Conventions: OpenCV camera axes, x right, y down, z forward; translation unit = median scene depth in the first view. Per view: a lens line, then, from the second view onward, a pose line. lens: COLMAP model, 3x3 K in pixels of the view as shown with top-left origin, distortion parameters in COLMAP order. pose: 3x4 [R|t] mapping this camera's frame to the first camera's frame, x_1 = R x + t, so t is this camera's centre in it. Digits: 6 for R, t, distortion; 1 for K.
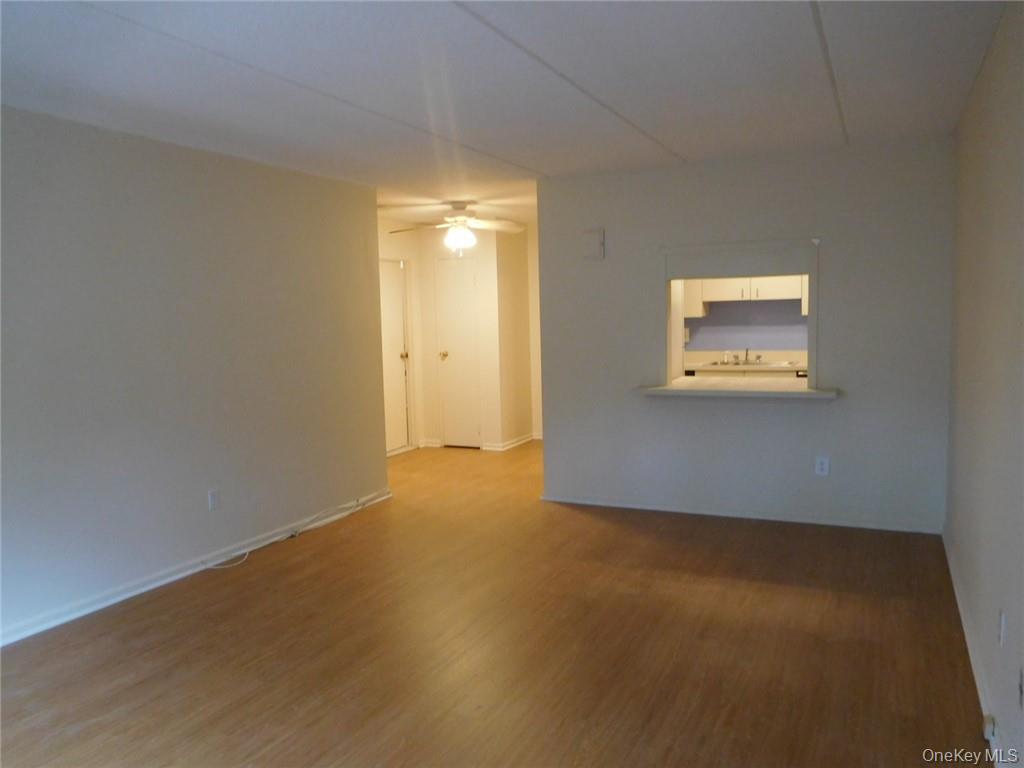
lens RADIAL K [[762.2, 0, 512.0], [0, 762.2, 384.0], [0, 0, 1]] dist [0.002661, 0.000054]
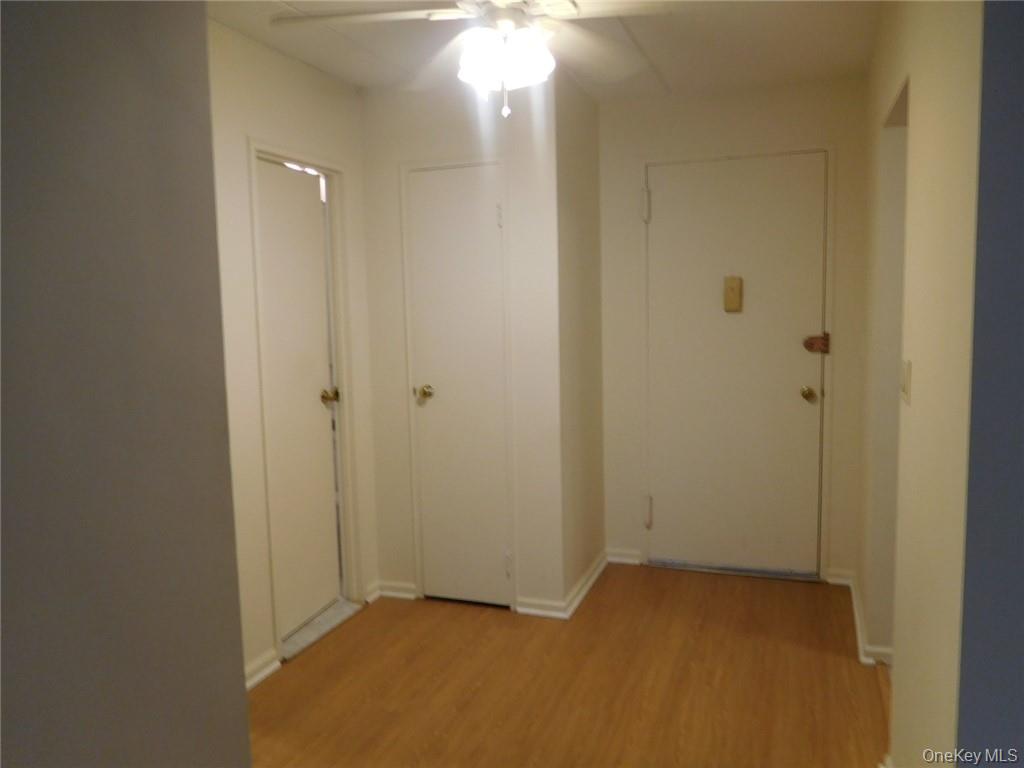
lens RADIAL K [[762.2, 0, 512.0], [0, 762.2, 384.0], [0, 0, 1]] dist [0.002661, 0.000054]
pose [[0.995296, -0.010101, 0.096357, -0.080205], [0.009752, 0.999944, 0.004089, -0.044496], [-0.096393, -0.003130, 0.995338, 0.557235]]
